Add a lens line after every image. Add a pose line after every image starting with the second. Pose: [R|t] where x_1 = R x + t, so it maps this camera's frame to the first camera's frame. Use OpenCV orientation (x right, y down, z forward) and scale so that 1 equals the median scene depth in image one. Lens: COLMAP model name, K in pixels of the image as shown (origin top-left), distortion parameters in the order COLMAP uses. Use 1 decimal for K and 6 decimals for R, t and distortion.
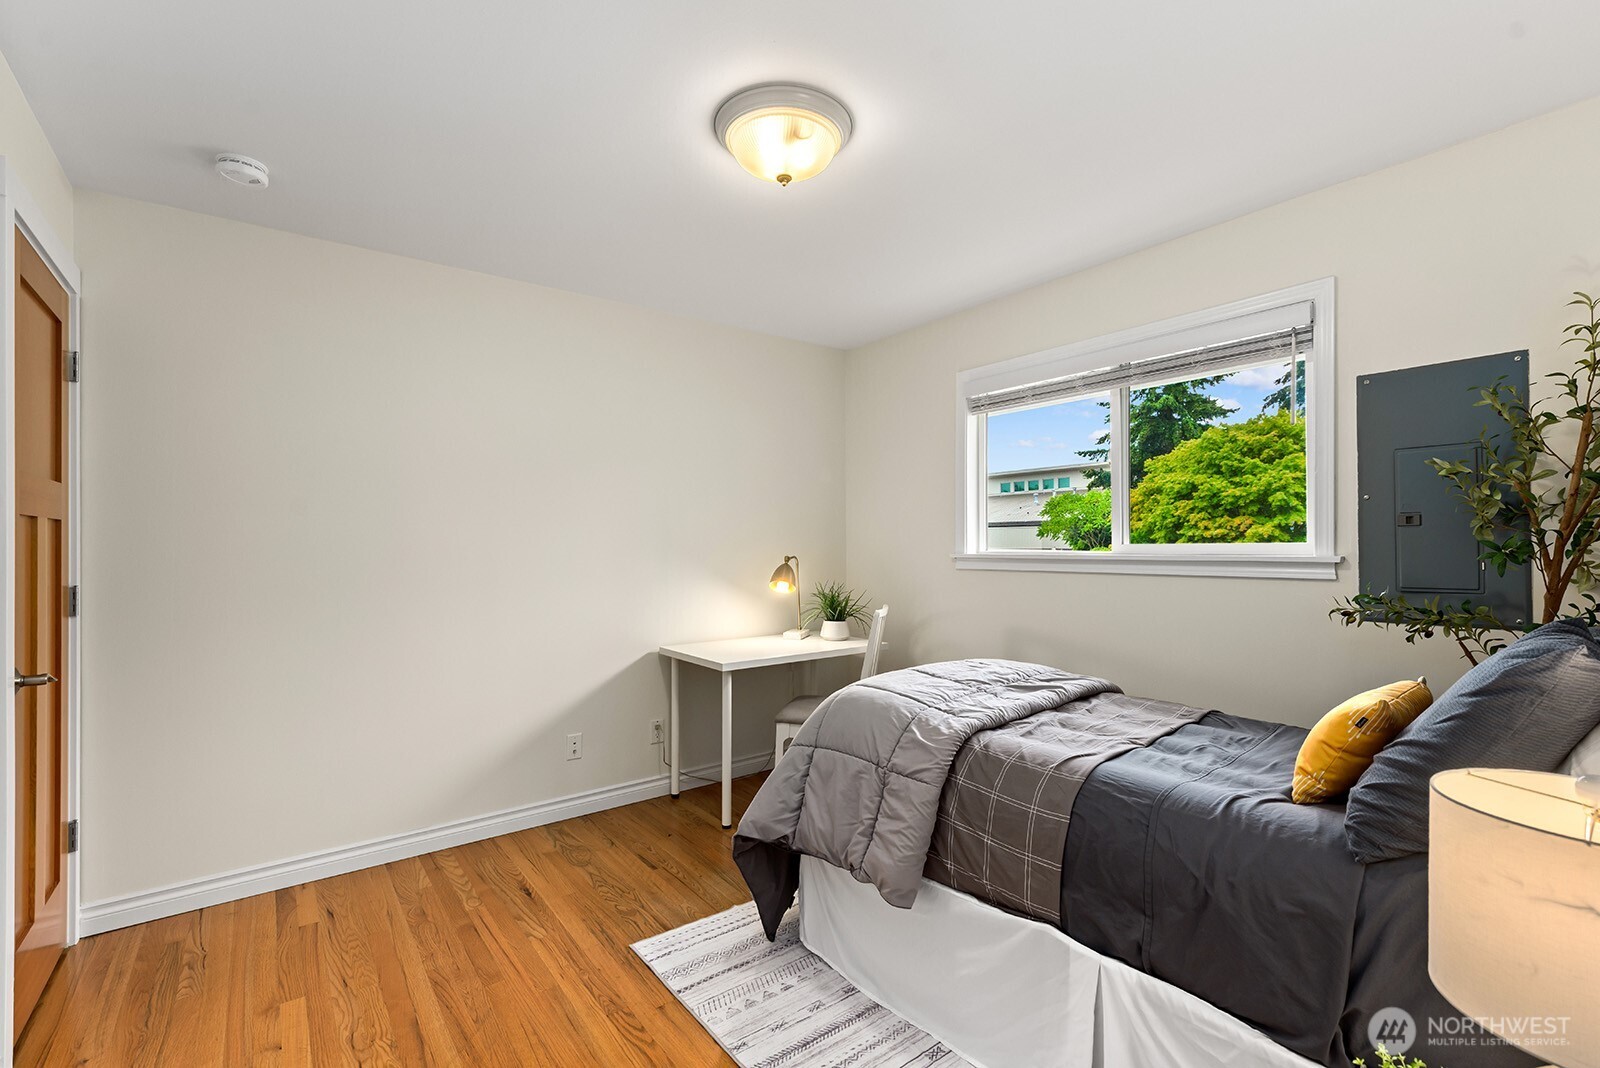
lens RADIAL K [[707.6, 0, 796.1], [0, 707.6, 547.2], [0, 0, 1]] dist [-0.000487, -0.000190]
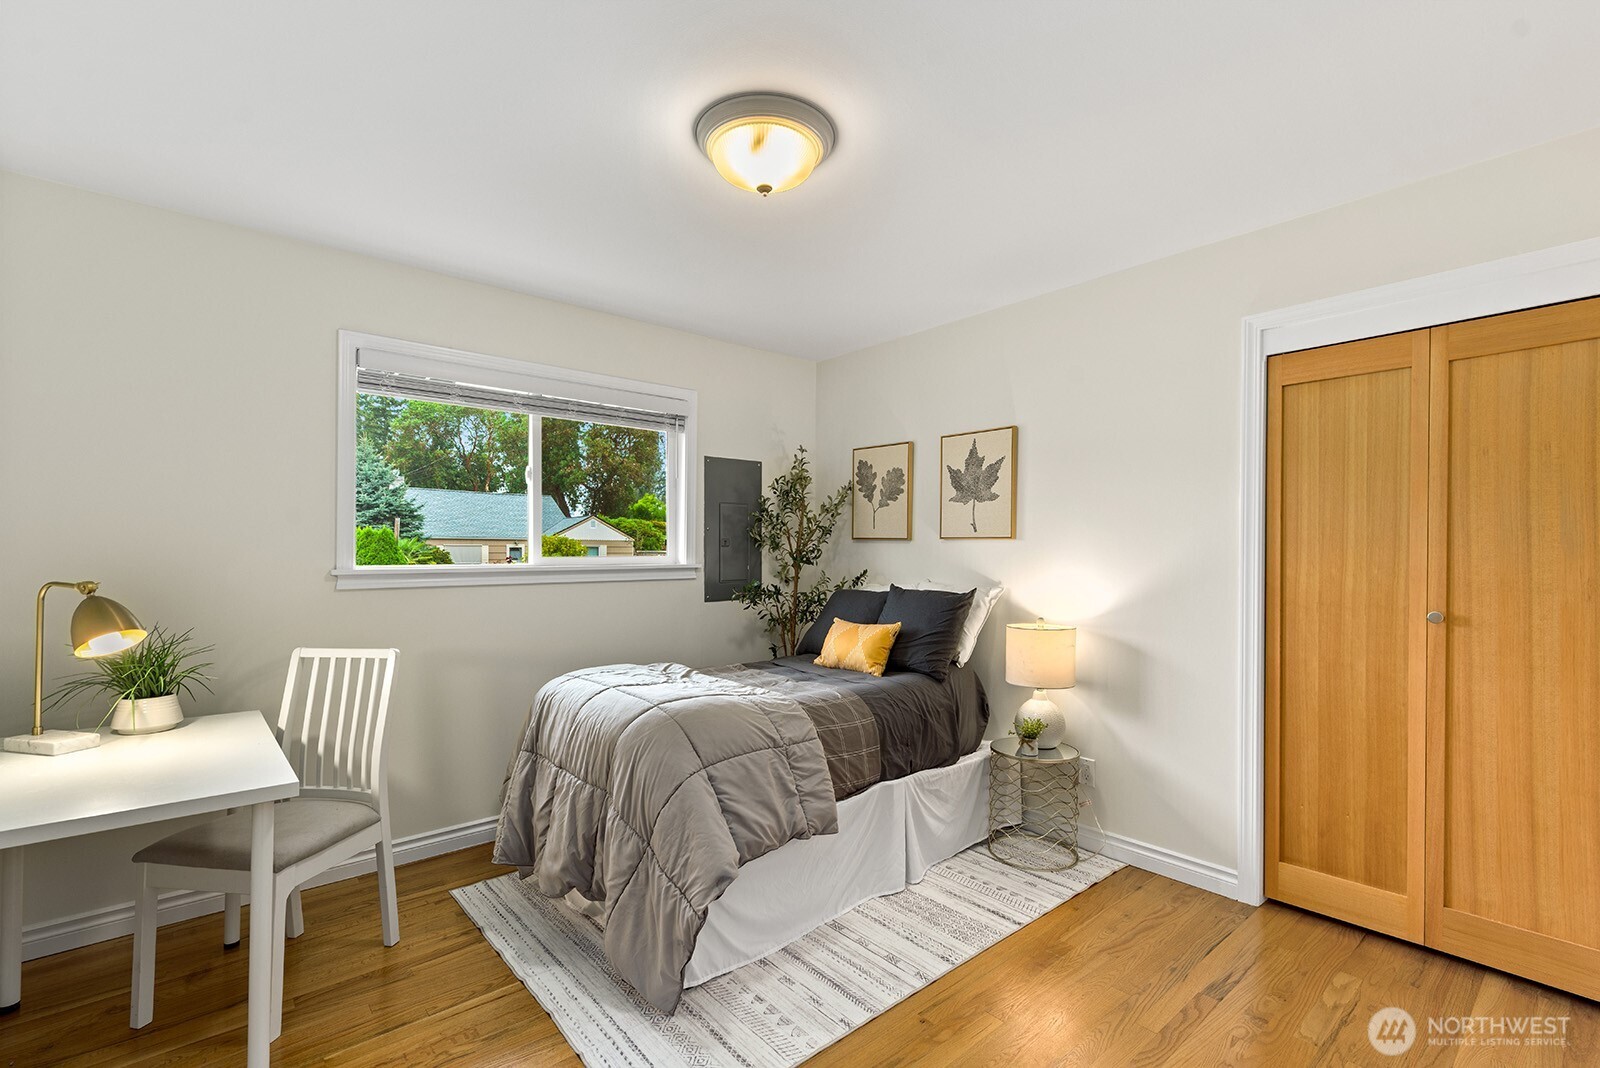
lens RADIAL K [[710.6, 0, 796.6], [0, 710.6, 558.7], [0, 0, 1]] dist [0.002390, 0.000095]
pose [[-0.062108, -0.005251, 0.998056, -1.027747], [0.005213, 0.999971, 0.005585, -0.008368], [-0.998056, 0.005550, -0.062079, 1.012177]]
